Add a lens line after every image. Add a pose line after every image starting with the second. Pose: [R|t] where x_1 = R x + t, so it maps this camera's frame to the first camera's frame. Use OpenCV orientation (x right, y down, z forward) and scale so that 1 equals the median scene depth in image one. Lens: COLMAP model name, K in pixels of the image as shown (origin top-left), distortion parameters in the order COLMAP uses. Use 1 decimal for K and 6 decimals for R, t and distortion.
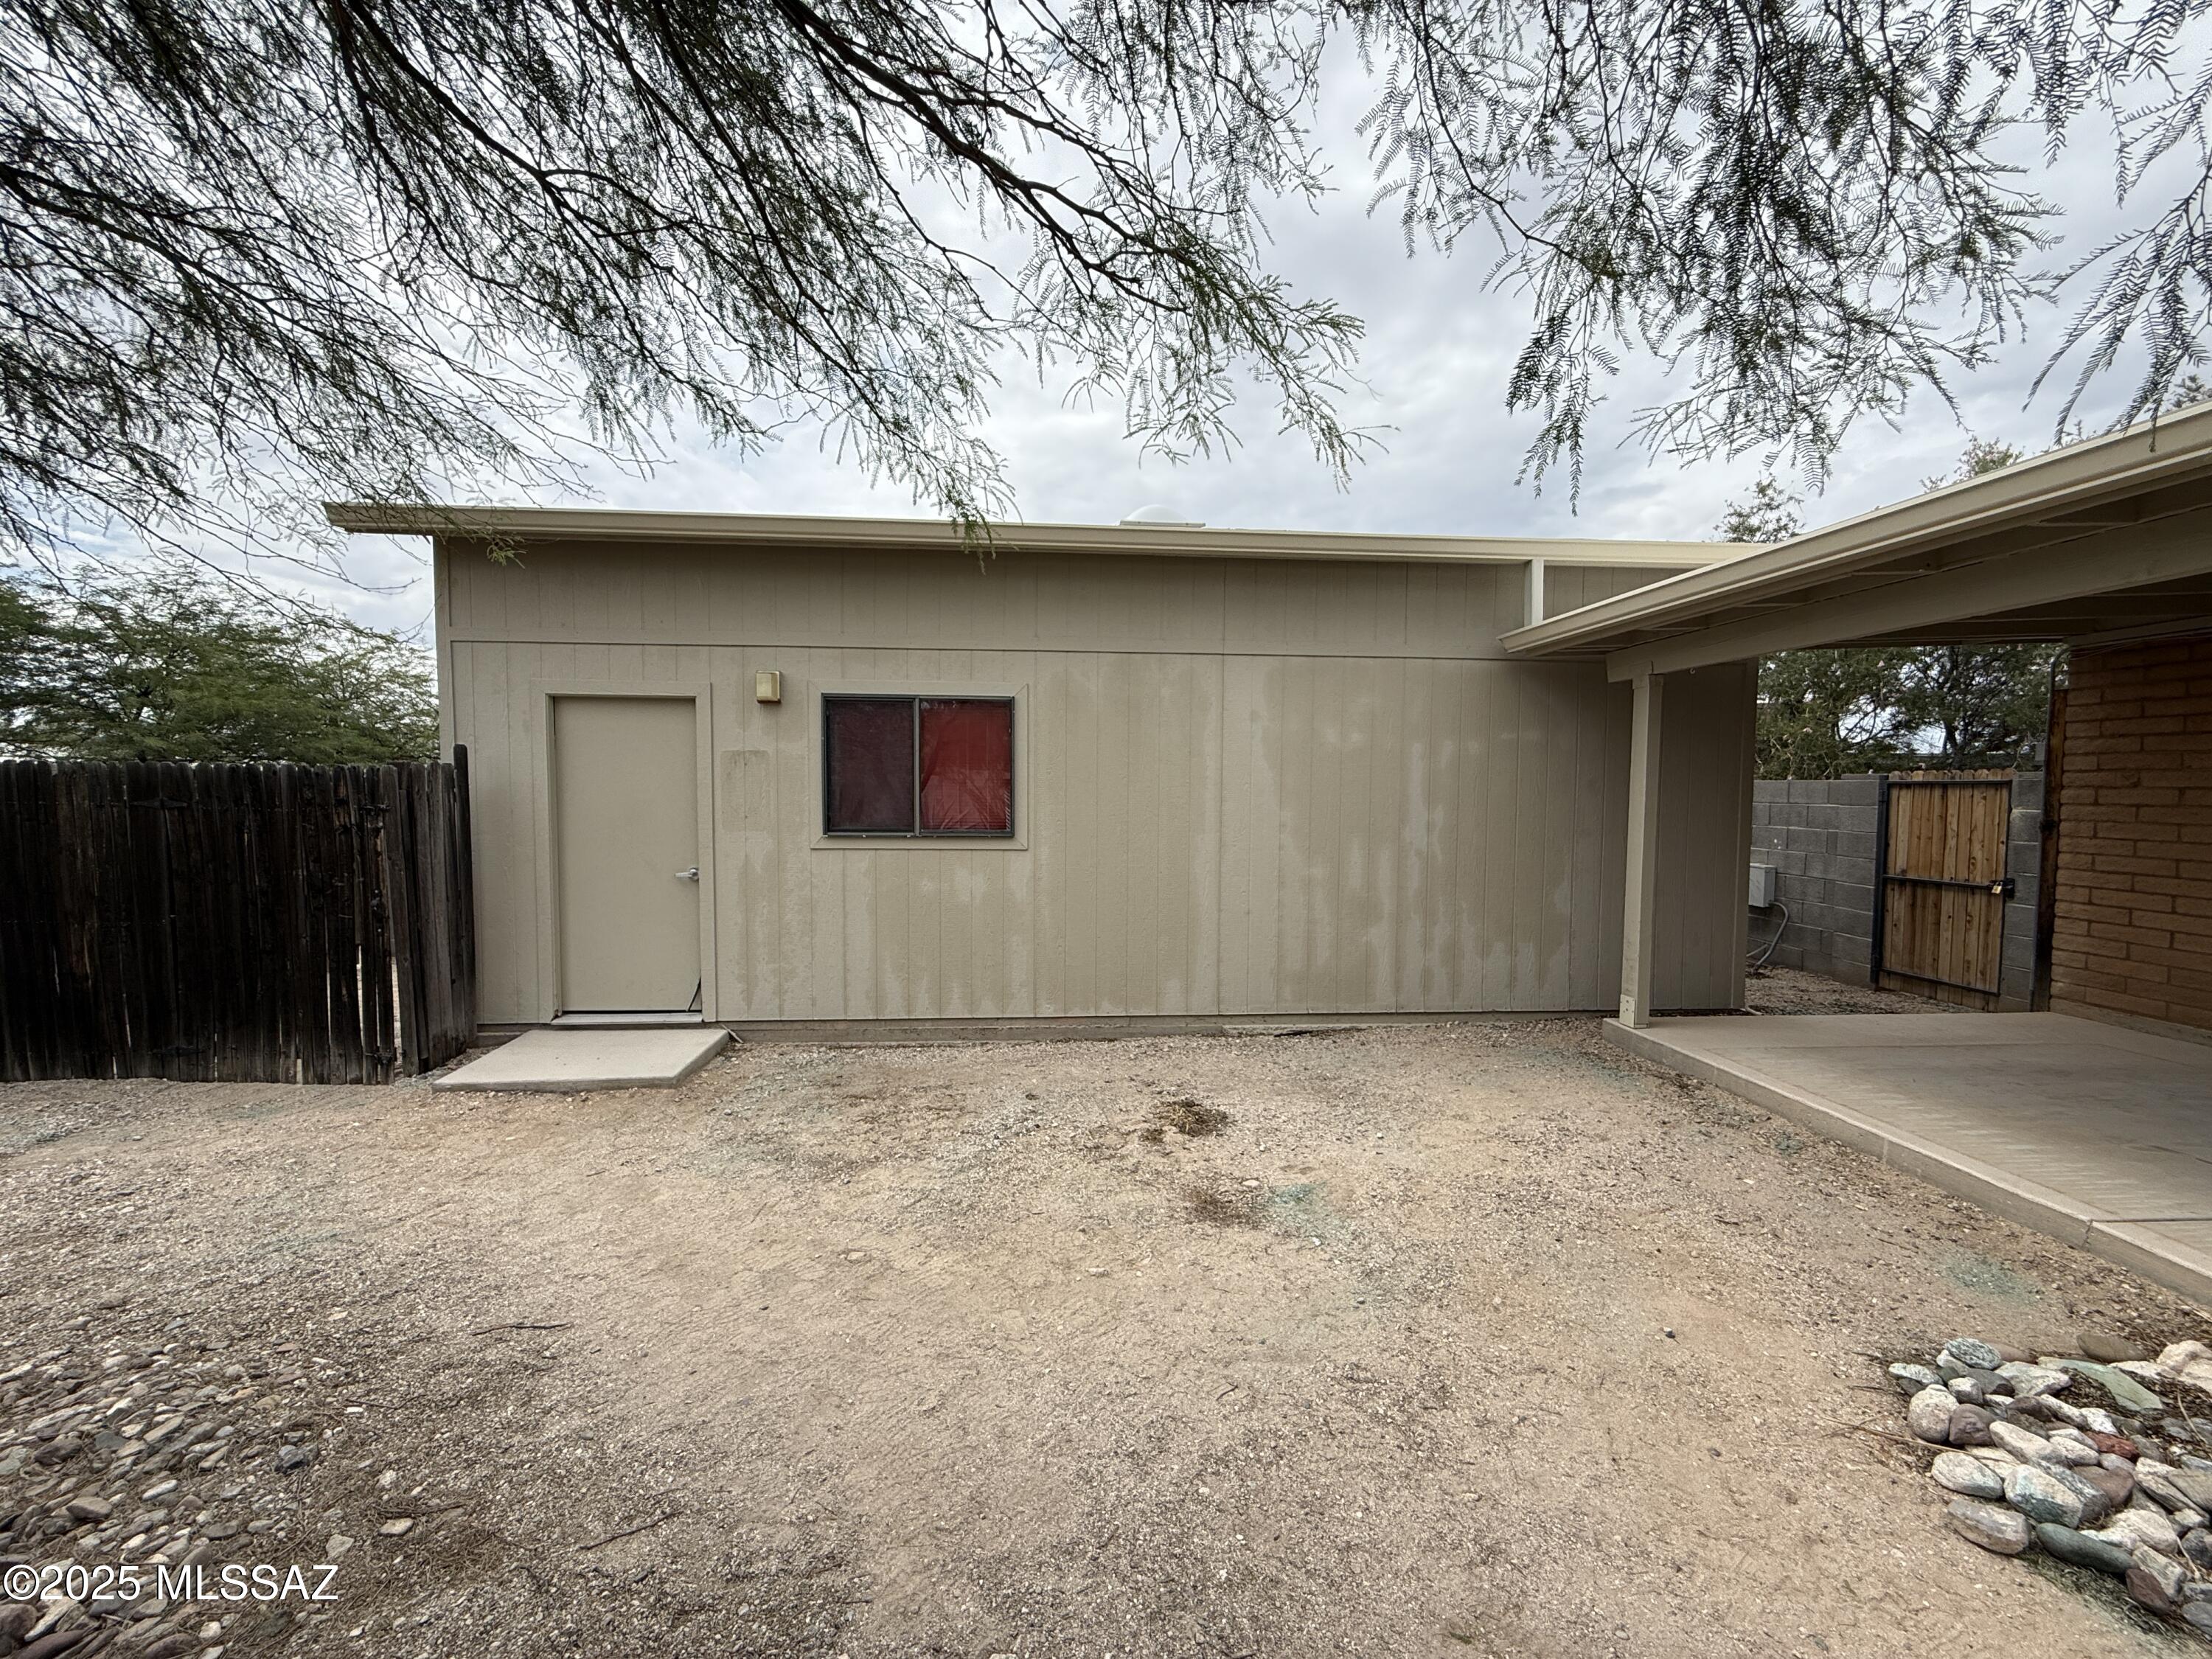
lens RADIAL K [[888.3, 0, 1107.5], [0, 888.3, 834.1], [0, 0, 1]] dist [0.000771, 0.000086]
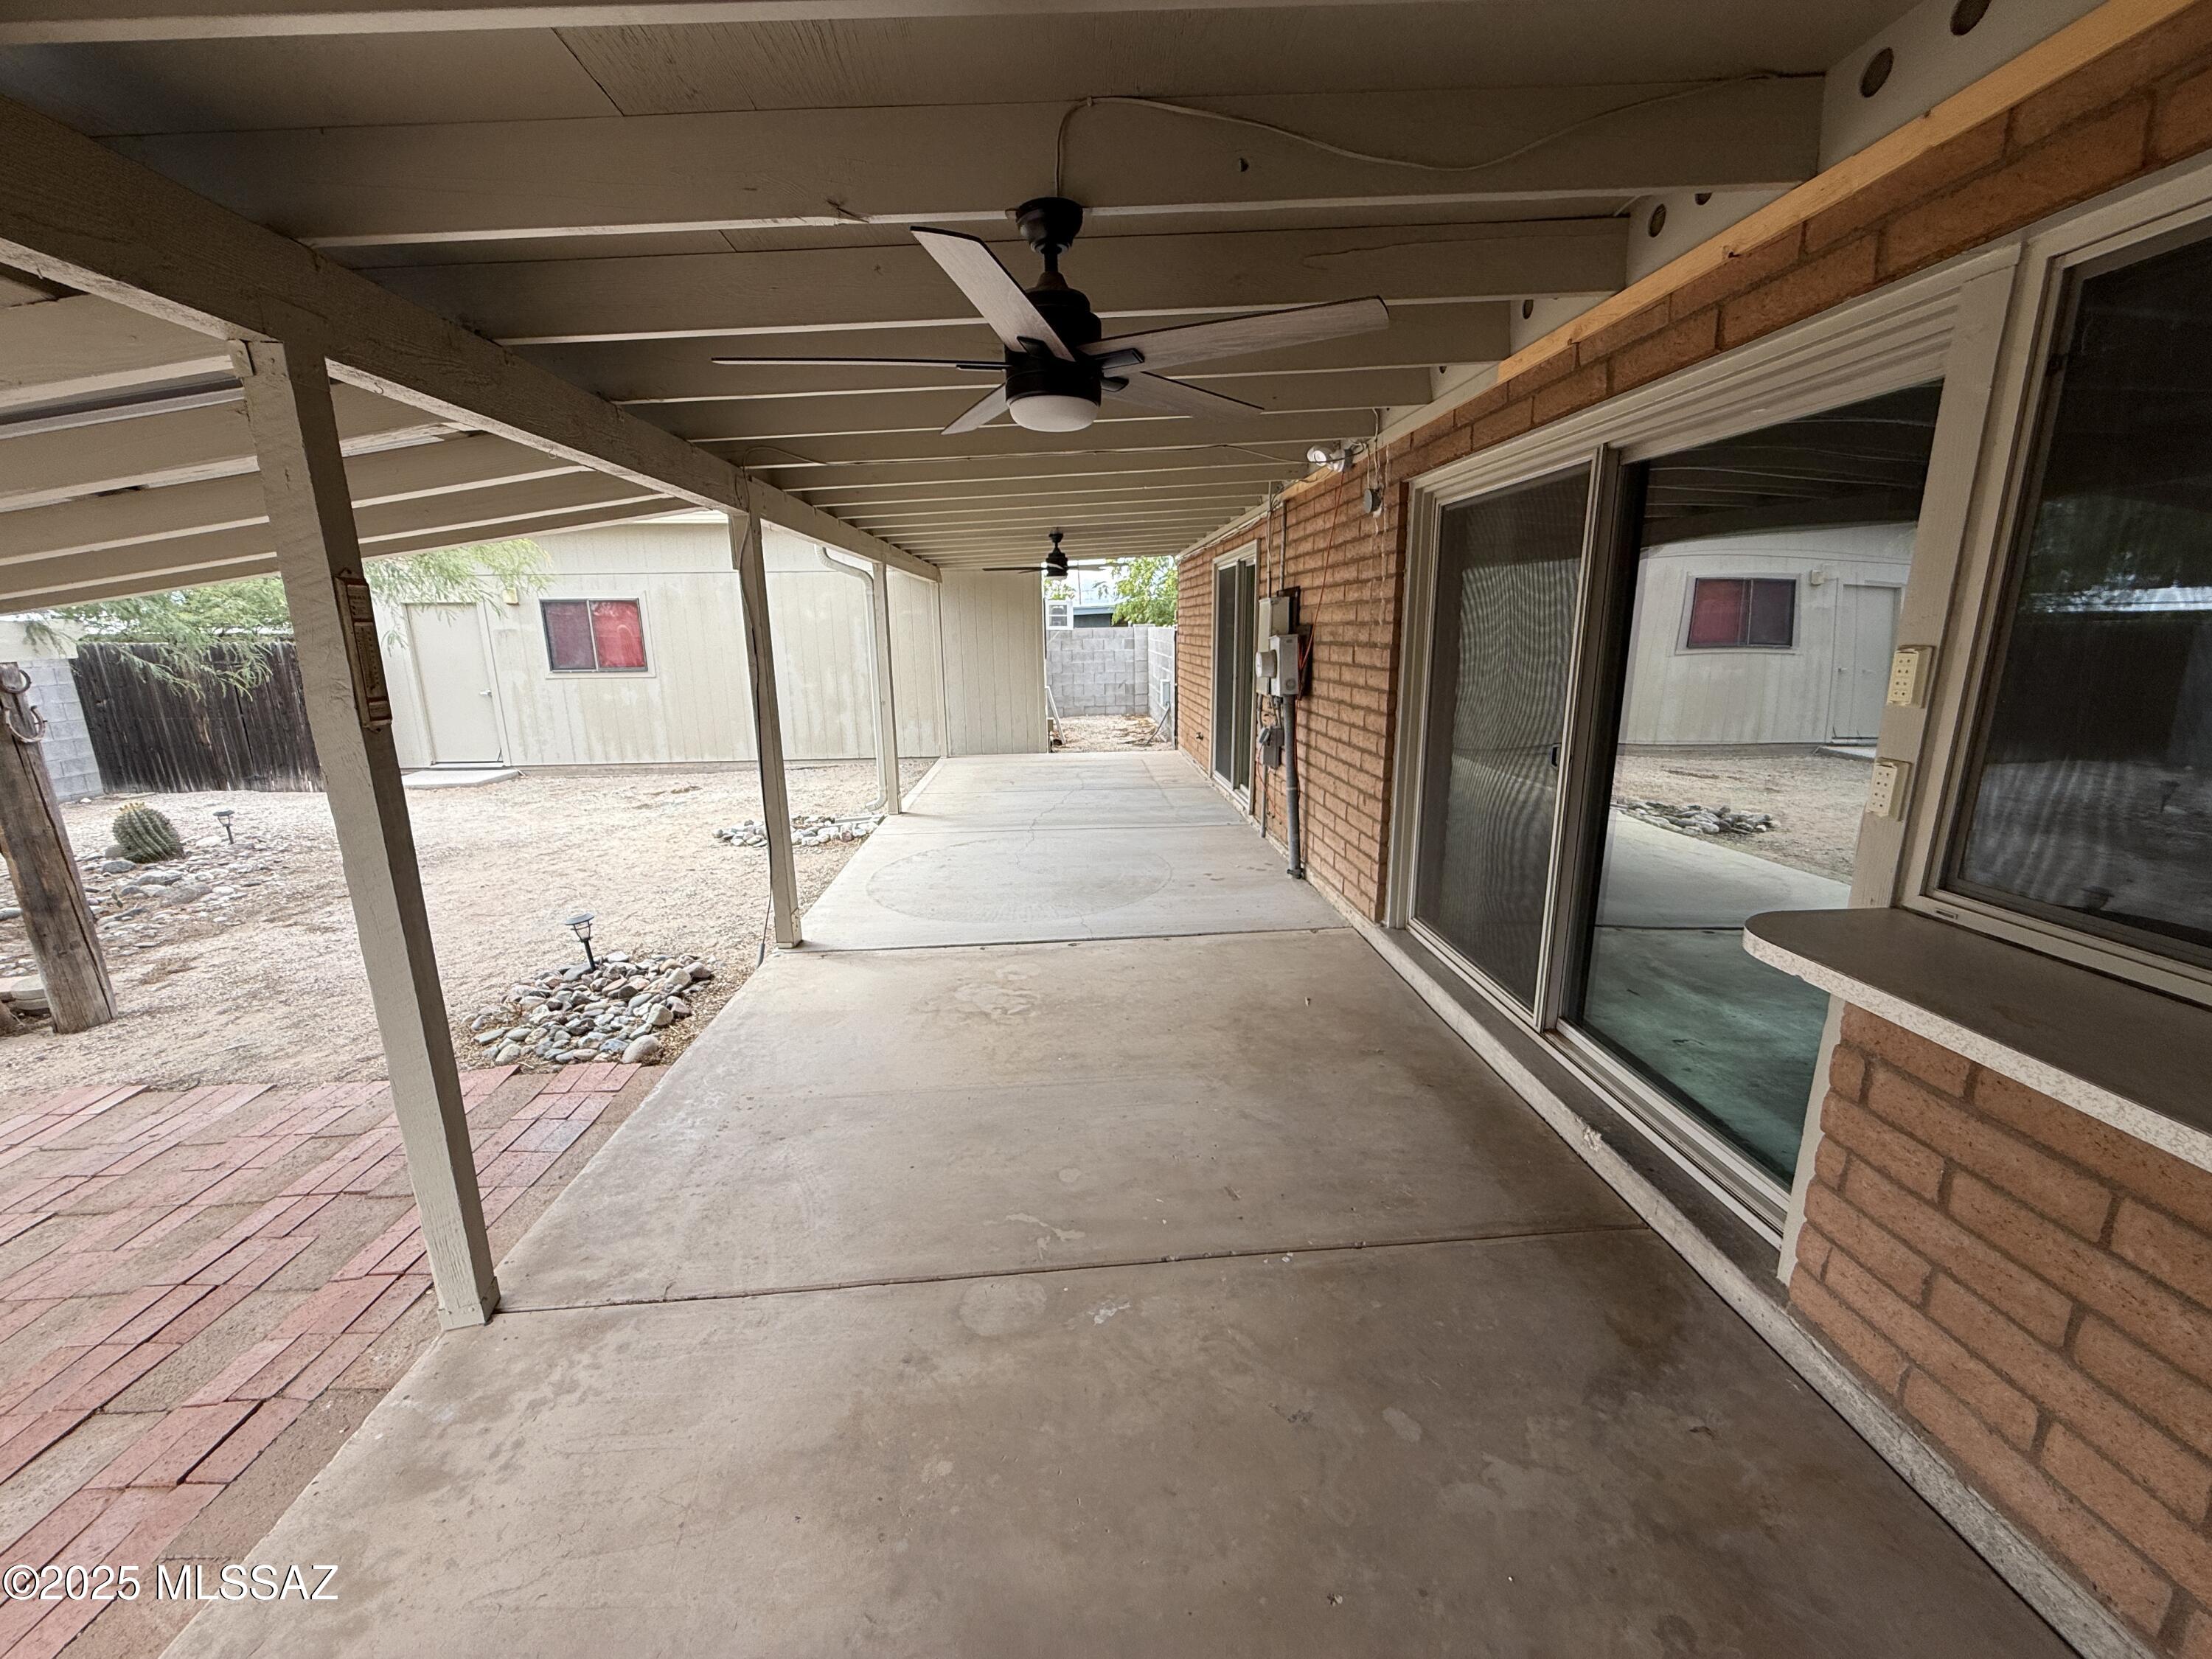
lens RADIAL K [[888.3, 0, 1099.4], [0, 888.3, 830.0], [0, 0, 1]] dist [0.000771, 0.000086]
pose [[0.999347, -0.014677, -0.033025, 0.957909], [0.020035, 0.985539, 0.168261, 0.040953], [0.030078, -0.168813, 0.985189, -0.970728]]
